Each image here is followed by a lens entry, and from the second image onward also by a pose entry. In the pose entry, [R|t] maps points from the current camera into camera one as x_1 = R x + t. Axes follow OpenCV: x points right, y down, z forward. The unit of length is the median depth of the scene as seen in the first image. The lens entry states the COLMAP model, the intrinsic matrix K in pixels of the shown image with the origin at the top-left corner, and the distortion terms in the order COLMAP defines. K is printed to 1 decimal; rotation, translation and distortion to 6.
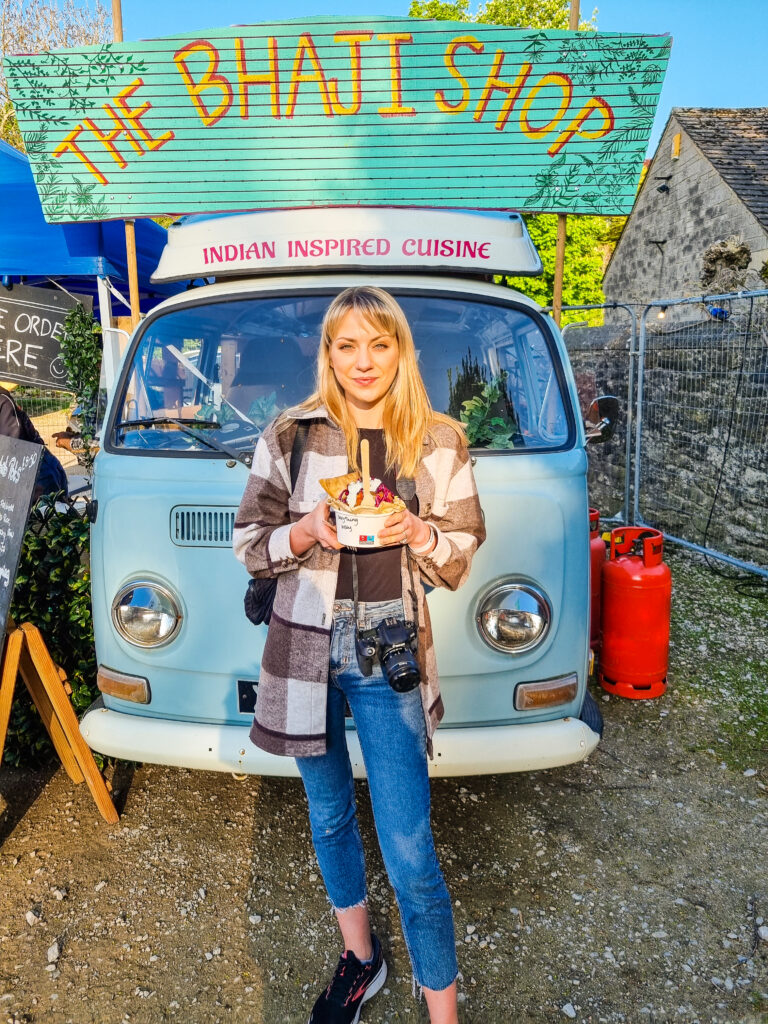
lens RADIAL K [[767.3, 0, 398.6], [0, 767.3, 496.5], [0, 0, 1]] dist [-0.001487, -0.010721]
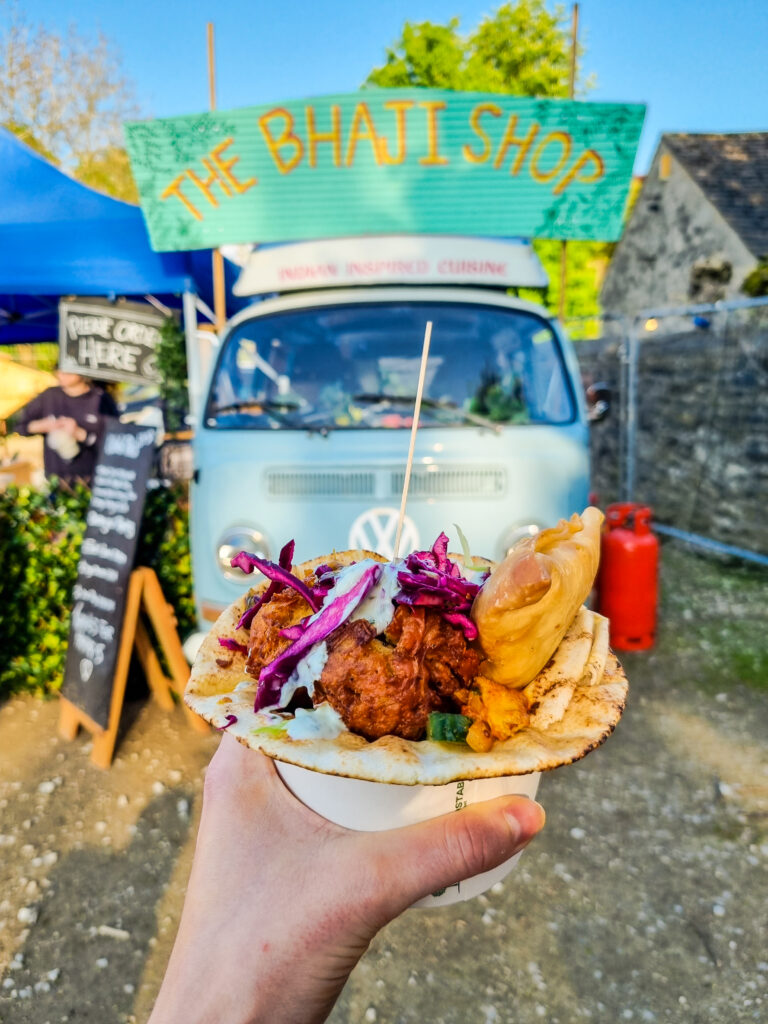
lens RADIAL K [[788.3, 0, 384.0], [0, 788.3, 512.0], [0, 0, 1]] dist [-0.036950, 0.003090]
pose [[0.999950, -0.006943, -0.007225, -0.071669], [0.006885, 0.999944, -0.008092, 0.081447], [0.007280, 0.008042, 0.999941, -0.268544]]
